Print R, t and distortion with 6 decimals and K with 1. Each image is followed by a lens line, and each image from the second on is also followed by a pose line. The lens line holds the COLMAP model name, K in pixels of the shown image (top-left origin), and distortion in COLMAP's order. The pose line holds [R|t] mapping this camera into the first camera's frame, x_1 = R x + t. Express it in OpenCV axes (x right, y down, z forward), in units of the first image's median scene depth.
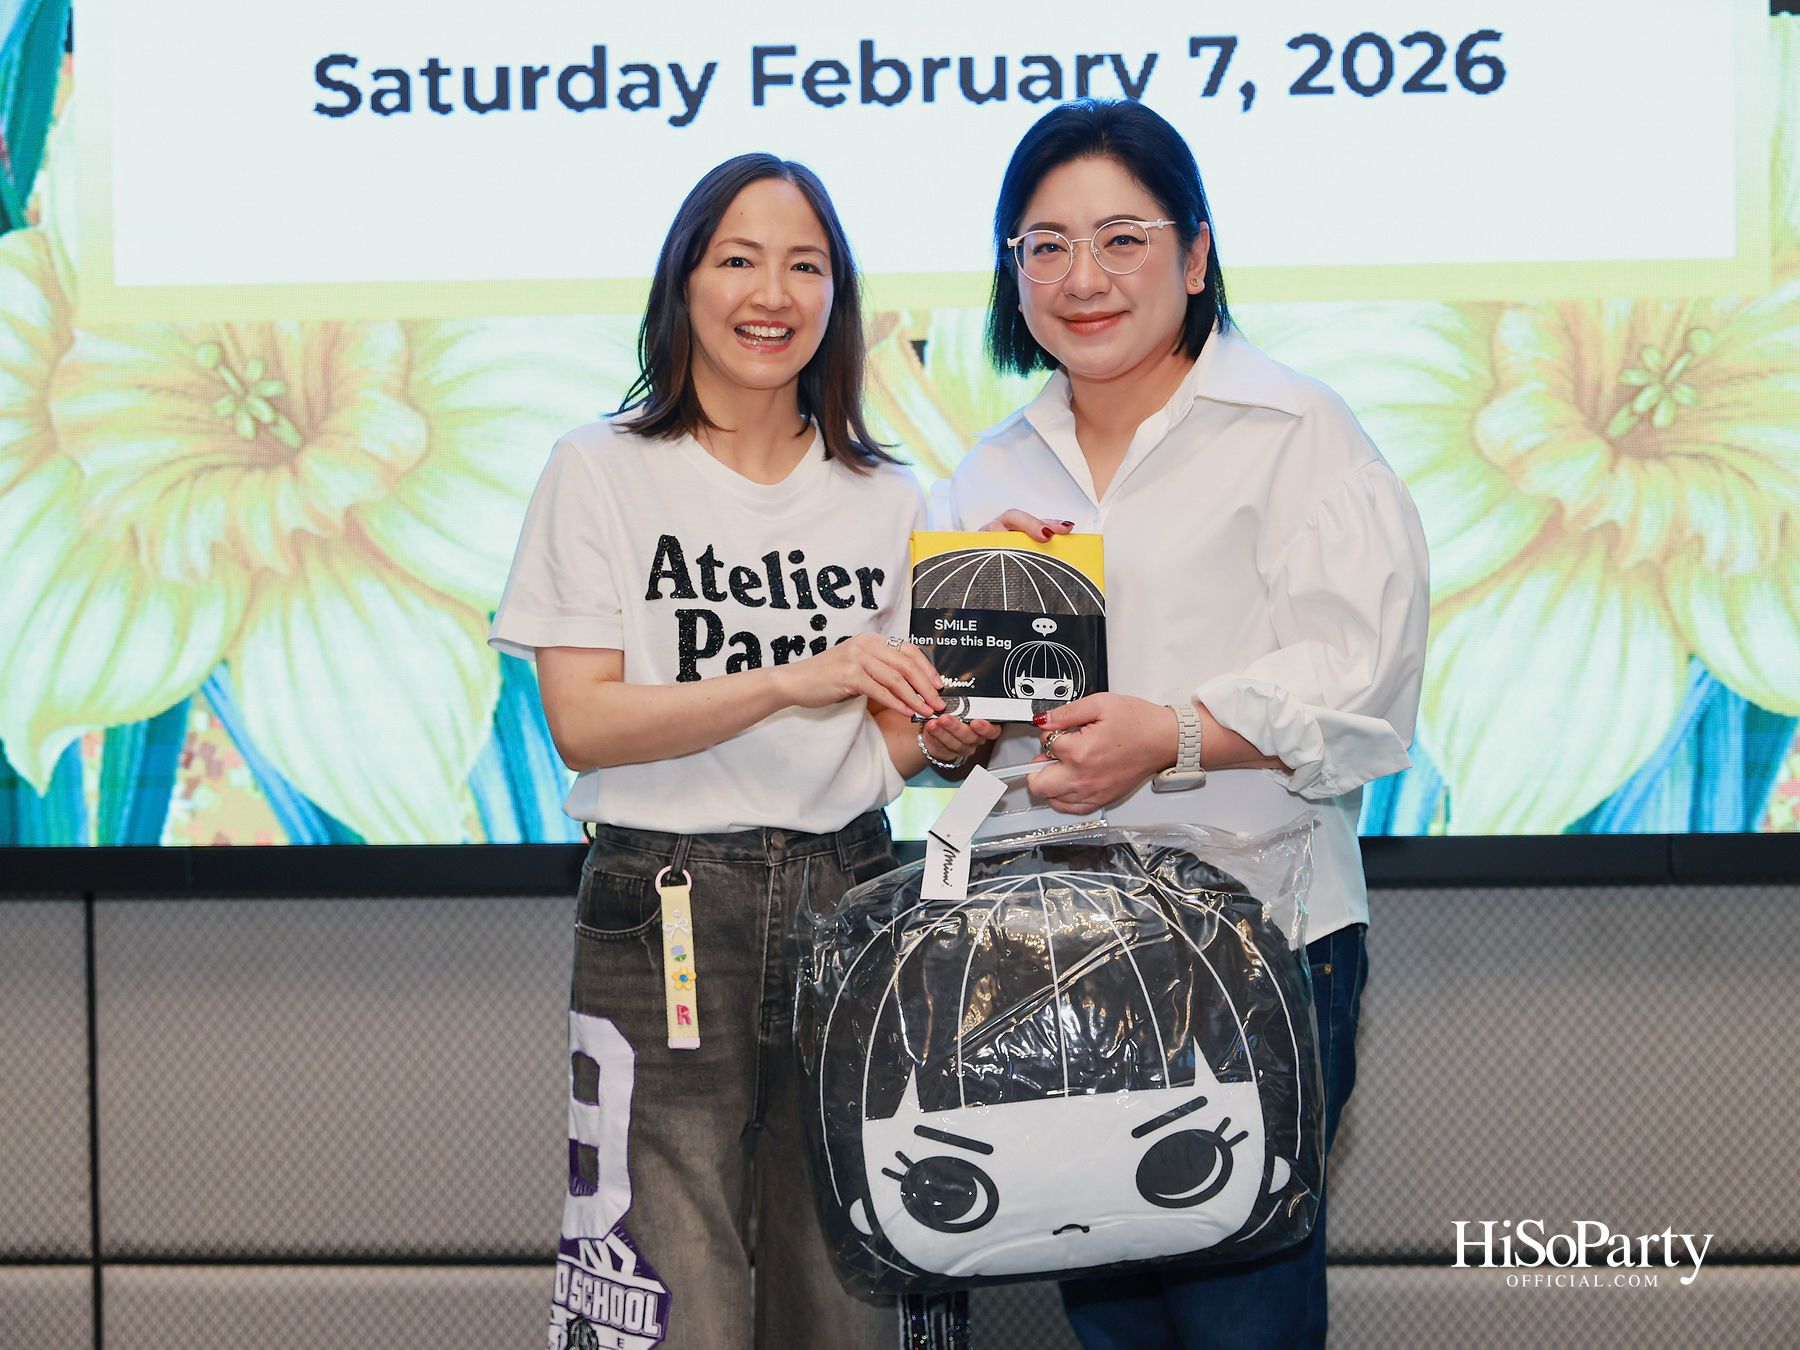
lens RADIAL K [[3780.7, 0, 894.8], [0, 3780.7, 707.4], [0, 0, 1]] dist [-0.005162, 0.000000]
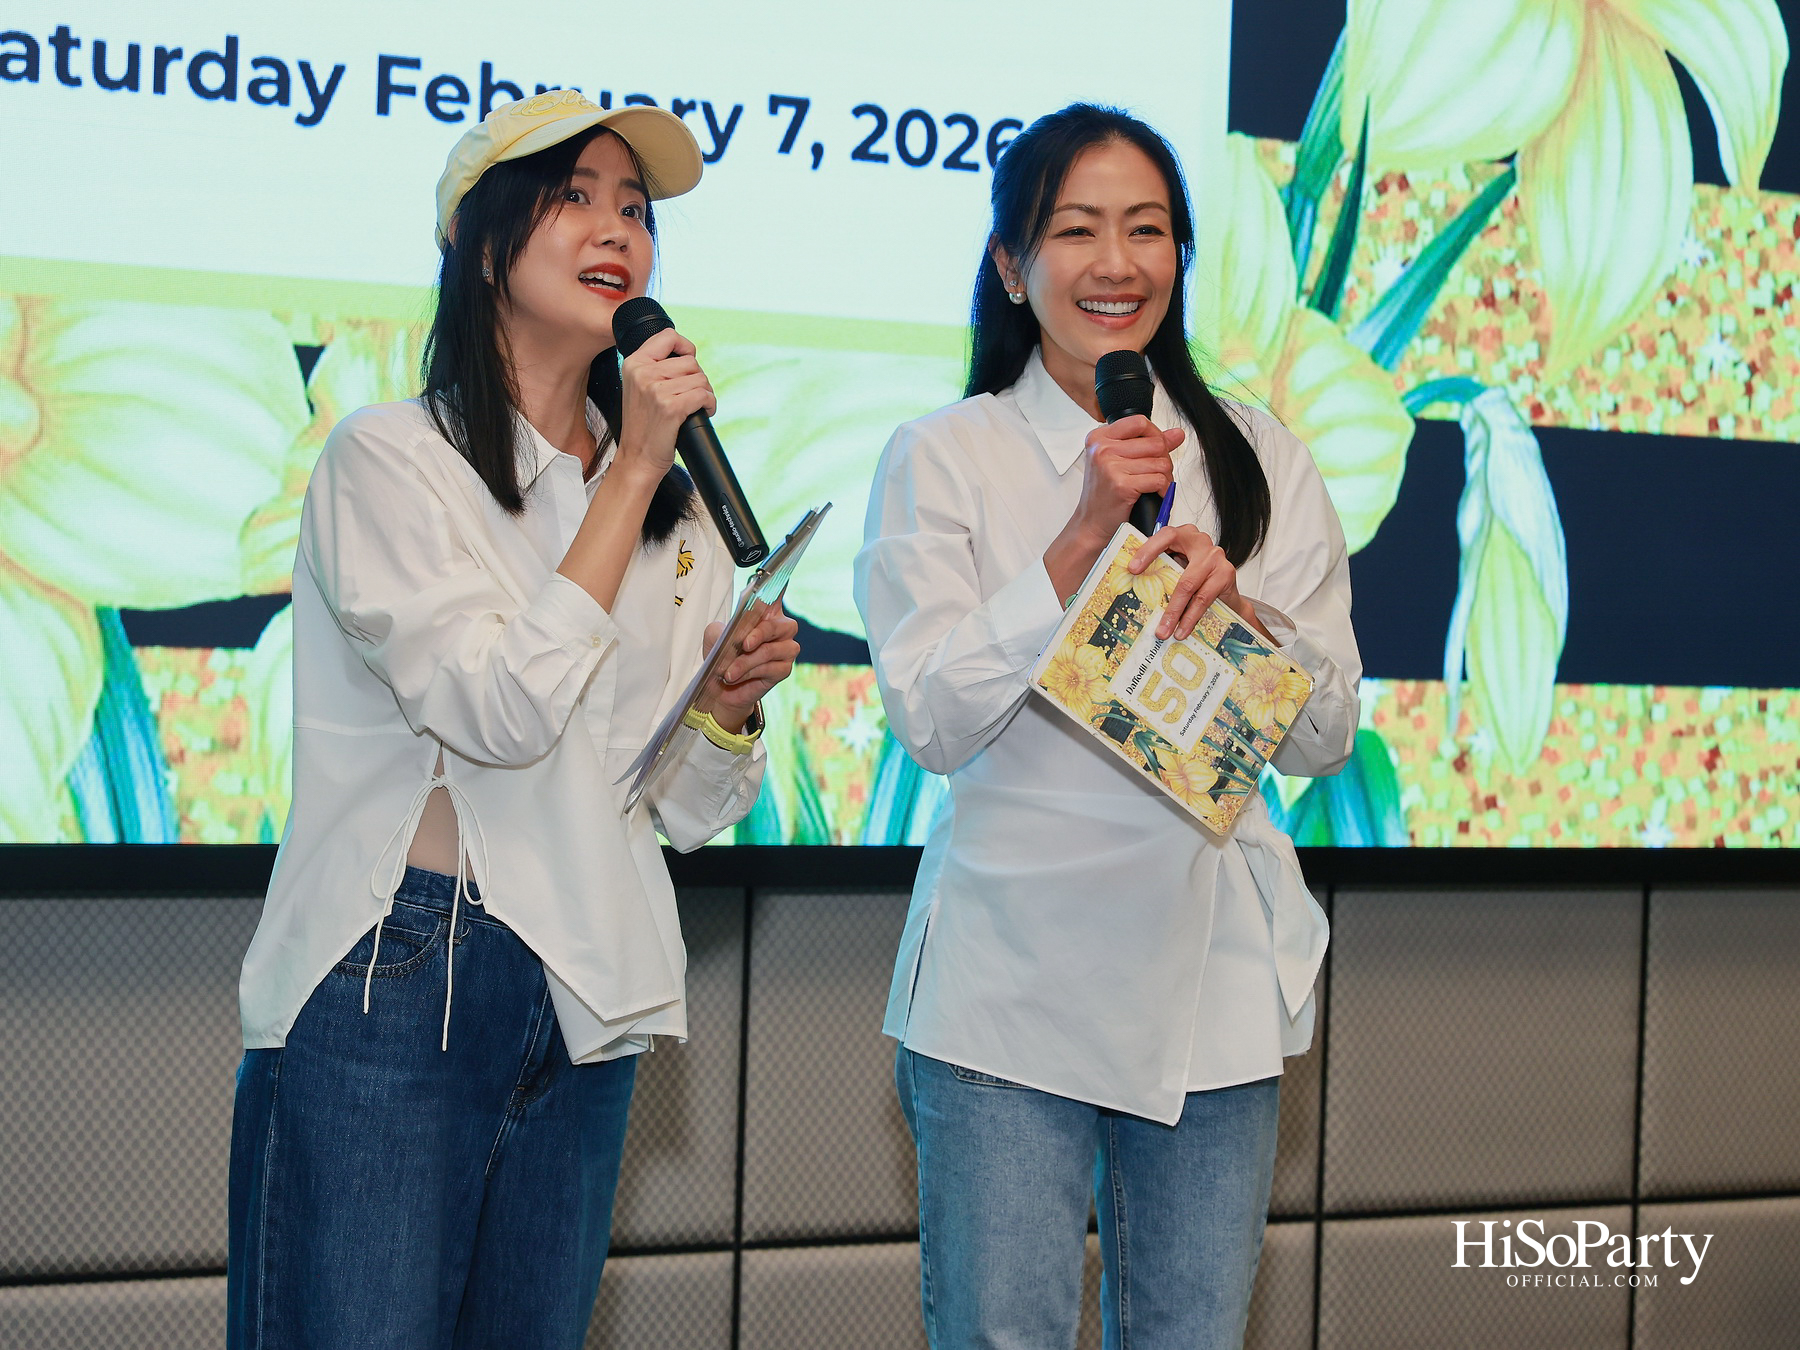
lens RADIAL K [[4040.3, 0, 958.7], [0, 4040.3, 704.8], [0, 0, 1]] dist [-0.010545, 0.000000]
pose [[0.845635, 0.029473, 0.532948, -0.473629], [-0.029603, 0.999527, -0.008305, 0.002196], [-0.532940, -0.008753, 0.846108, 0.008394]]
